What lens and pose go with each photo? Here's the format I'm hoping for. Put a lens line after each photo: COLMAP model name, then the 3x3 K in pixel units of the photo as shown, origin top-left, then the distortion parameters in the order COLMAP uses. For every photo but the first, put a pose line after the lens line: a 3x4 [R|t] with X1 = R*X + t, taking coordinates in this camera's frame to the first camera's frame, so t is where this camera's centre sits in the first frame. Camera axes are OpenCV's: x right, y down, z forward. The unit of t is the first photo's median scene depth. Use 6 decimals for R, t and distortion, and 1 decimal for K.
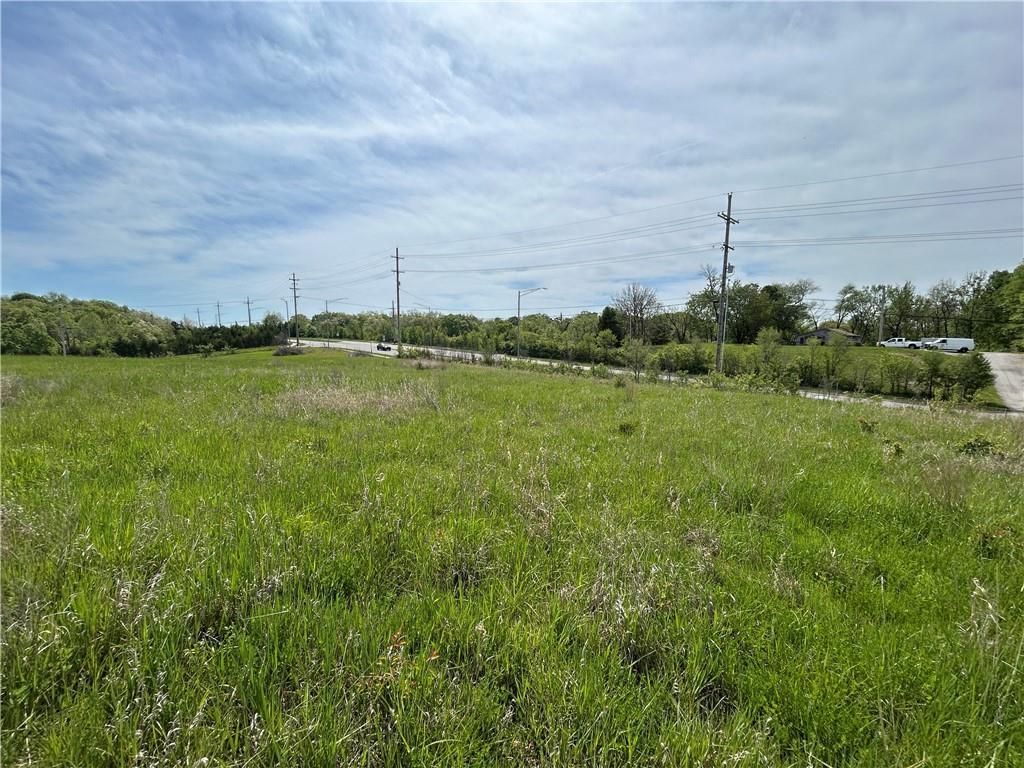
lens RADIAL K [[412.4, 0, 512.8], [0, 412.4, 390.7], [0, 0, 1]] dist [-0.000417, 0.000182]
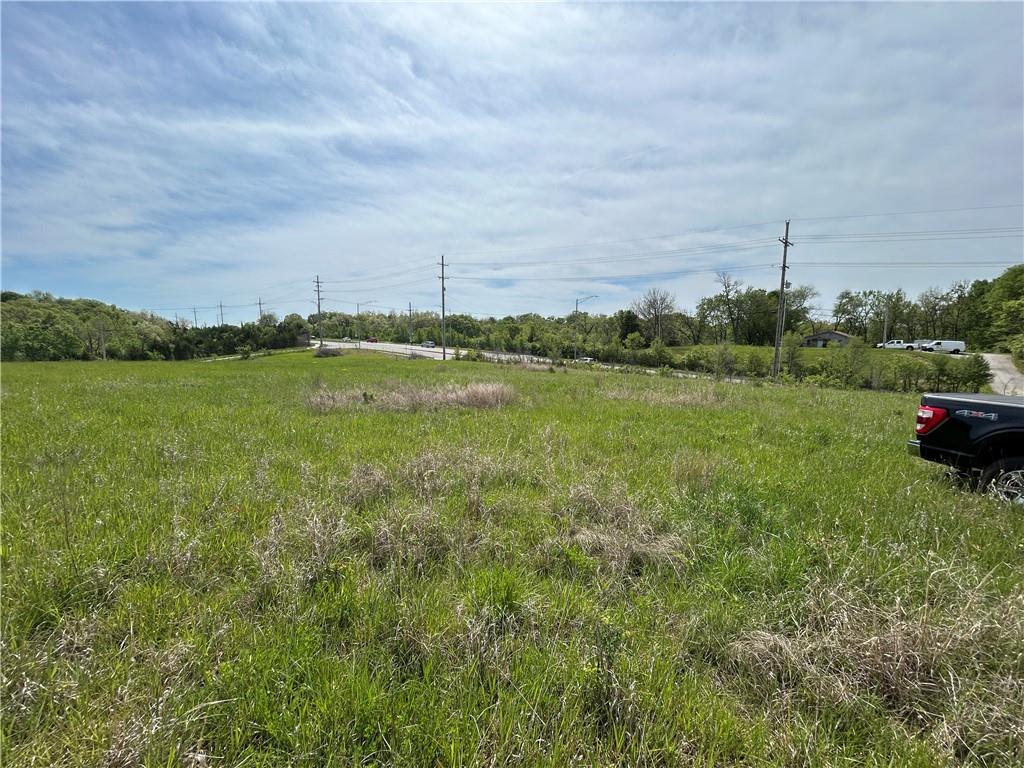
lens RADIAL K [[409.5, 0, 495.9], [0, 409.5, 383.2], [0, 0, 1]] dist [-0.001741, -0.000468]
pose [[0.999159, -0.005046, 0.040699, -0.189171], [0.005470, 0.999932, -0.010319, -0.006726], [-0.040644, 0.010533, 0.999118, -0.052988]]
